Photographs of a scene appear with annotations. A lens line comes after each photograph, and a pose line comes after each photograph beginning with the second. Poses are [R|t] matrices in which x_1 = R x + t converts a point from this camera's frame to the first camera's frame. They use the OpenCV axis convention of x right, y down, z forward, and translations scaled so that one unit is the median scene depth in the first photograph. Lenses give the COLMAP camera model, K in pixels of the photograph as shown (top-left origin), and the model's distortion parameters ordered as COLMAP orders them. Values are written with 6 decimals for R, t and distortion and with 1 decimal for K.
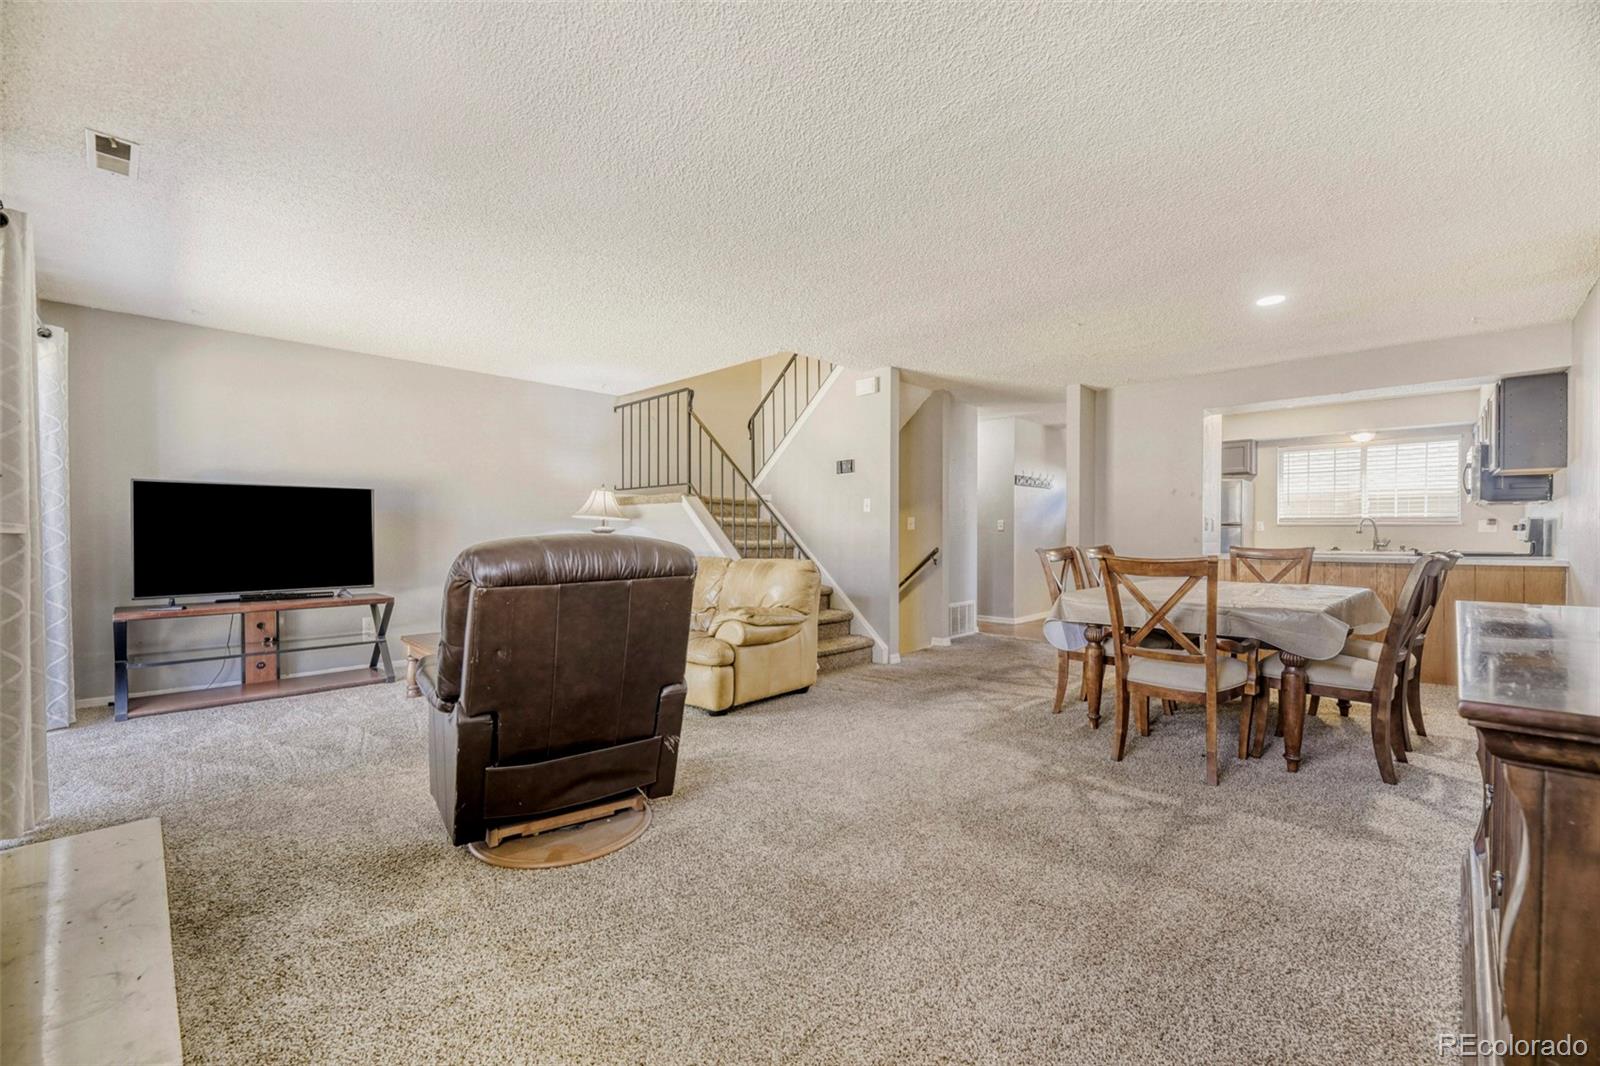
lens RADIAL K [[656.5, 0, 799.4], [0, 656.5, 534.3], [0, 0, 1]] dist [-0.011957, 0.001432]
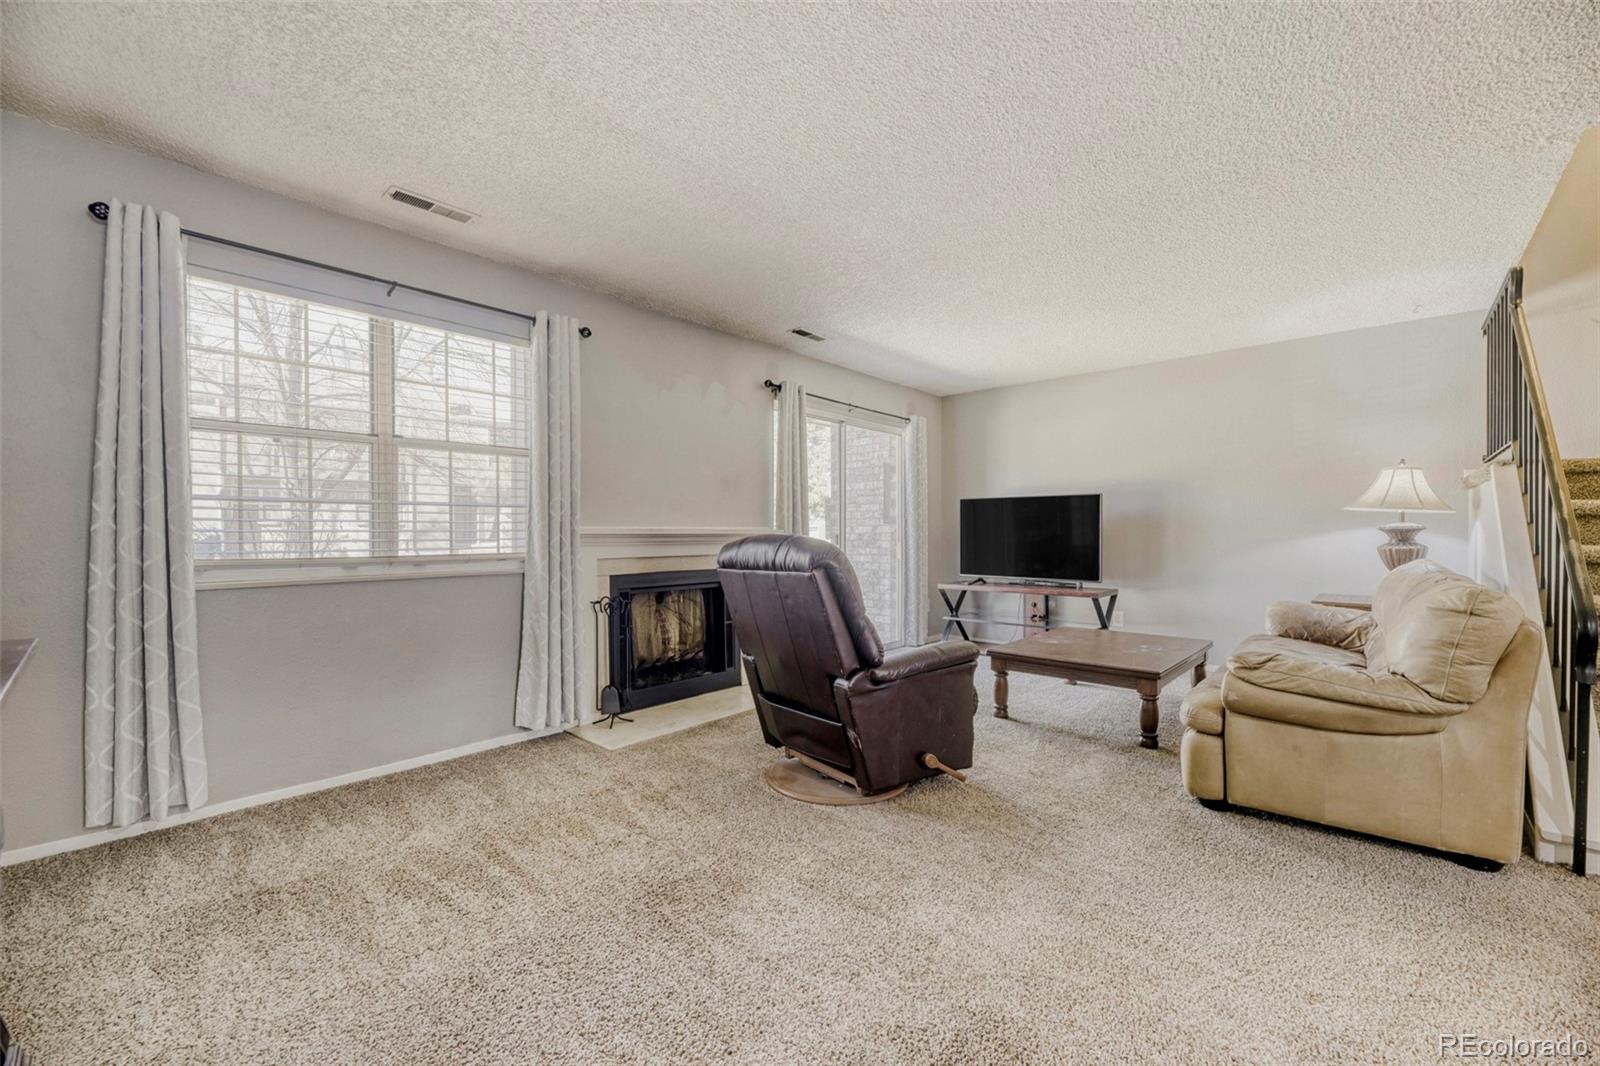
lens RADIAL K [[656.5, 0, 796.9], [0, 656.5, 538.7], [0, 0, 1]] dist [-0.011957, 0.001432]
pose [[0.019477, 0.006460, -0.999789, 0.510557], [-0.001142, 0.999979, 0.006439, 0.000250], [0.999810, 0.001017, 0.019484, 0.546769]]
